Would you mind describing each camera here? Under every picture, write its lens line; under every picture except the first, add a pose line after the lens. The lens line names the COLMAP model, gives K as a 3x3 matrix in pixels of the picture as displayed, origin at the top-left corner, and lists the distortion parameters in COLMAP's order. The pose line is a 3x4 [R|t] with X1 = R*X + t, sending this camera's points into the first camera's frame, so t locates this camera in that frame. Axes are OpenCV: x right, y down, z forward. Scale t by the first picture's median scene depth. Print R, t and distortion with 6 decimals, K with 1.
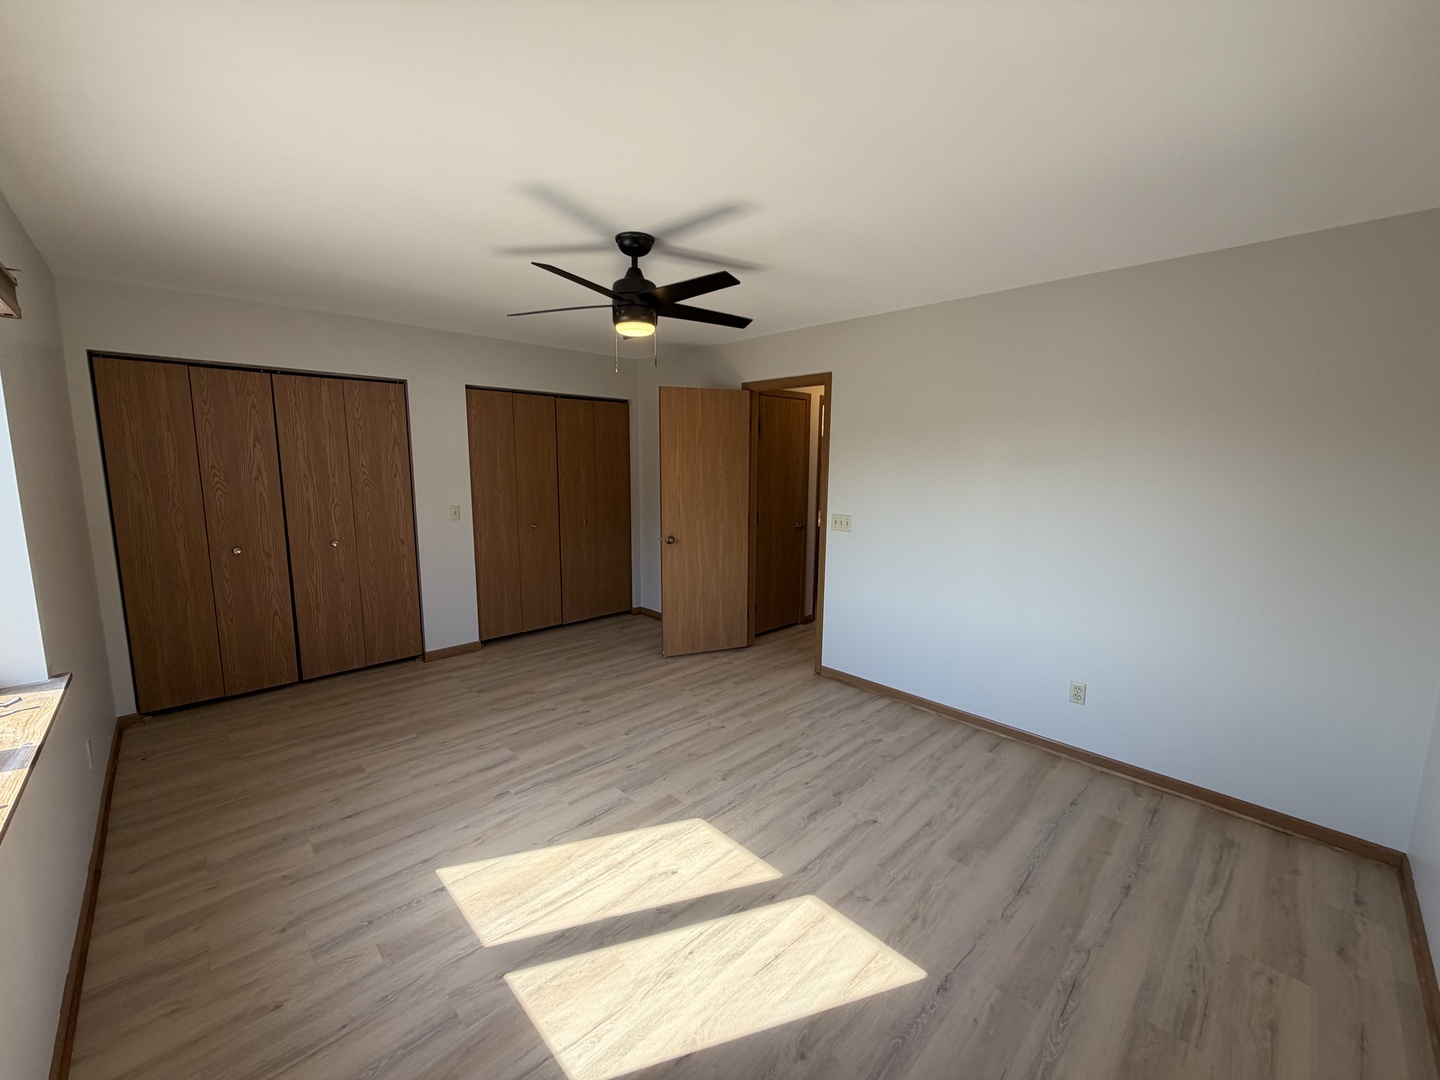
lens RADIAL K [[571.9, 0, 718.1], [0, 571.9, 544.6], [0, 0, 1]] dist [-0.002898, -0.000255]
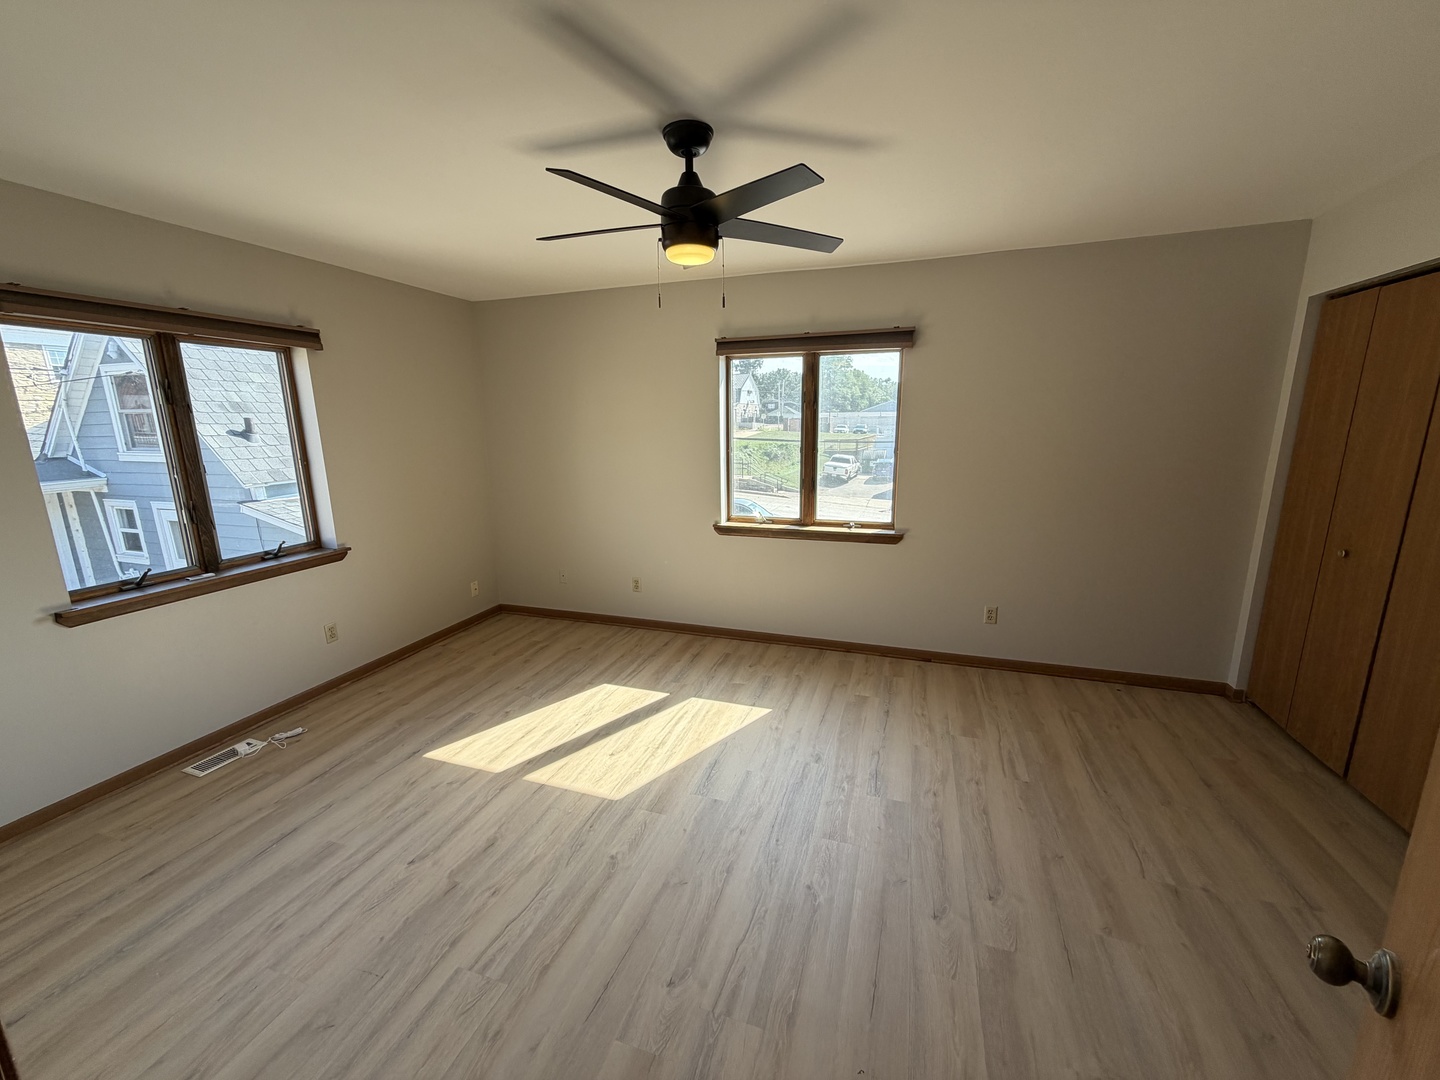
lens RADIAL K [[571.9, 0, 721.0], [0, 571.9, 541.9], [0, 0, 1]] dist [-0.002898, -0.000255]
pose [[-0.887073, 0.097349, -0.451248, 0.203272], [-0.064699, 0.941645, 0.330330, -0.261461], [0.457073, 0.322222, -0.829010, 1.740992]]
